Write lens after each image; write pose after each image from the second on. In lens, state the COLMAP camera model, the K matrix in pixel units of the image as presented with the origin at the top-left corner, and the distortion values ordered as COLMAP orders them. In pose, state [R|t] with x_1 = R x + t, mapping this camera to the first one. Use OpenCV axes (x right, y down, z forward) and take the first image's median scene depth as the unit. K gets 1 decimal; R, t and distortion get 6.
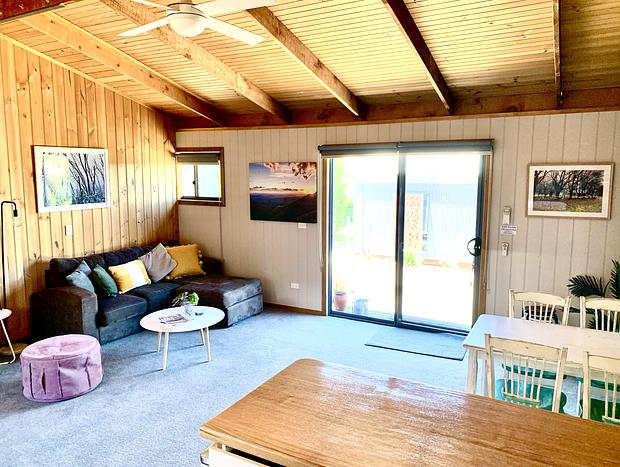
lens RADIAL K [[476.1, 0, 309.1], [0, 476.1, 230.1], [0, 0, 1]] dist [0.054052, -0.077612]
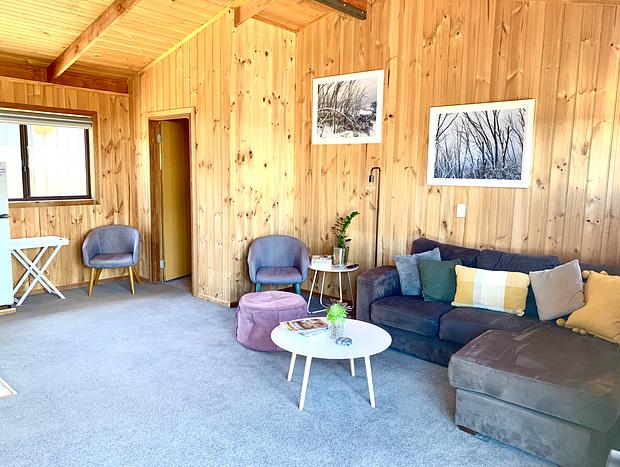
lens RADIAL K [[476.1, 0, 309.1], [0, 476.1, 230.1], [0, 0, 1]] dist [0.054052, -0.077612]
pose [[-0.210017, 0.114609, -0.970957, 0.313143], [-0.143914, 0.978664, 0.146647, -0.046706], [0.967048, 0.170533, -0.189043, 0.881234]]
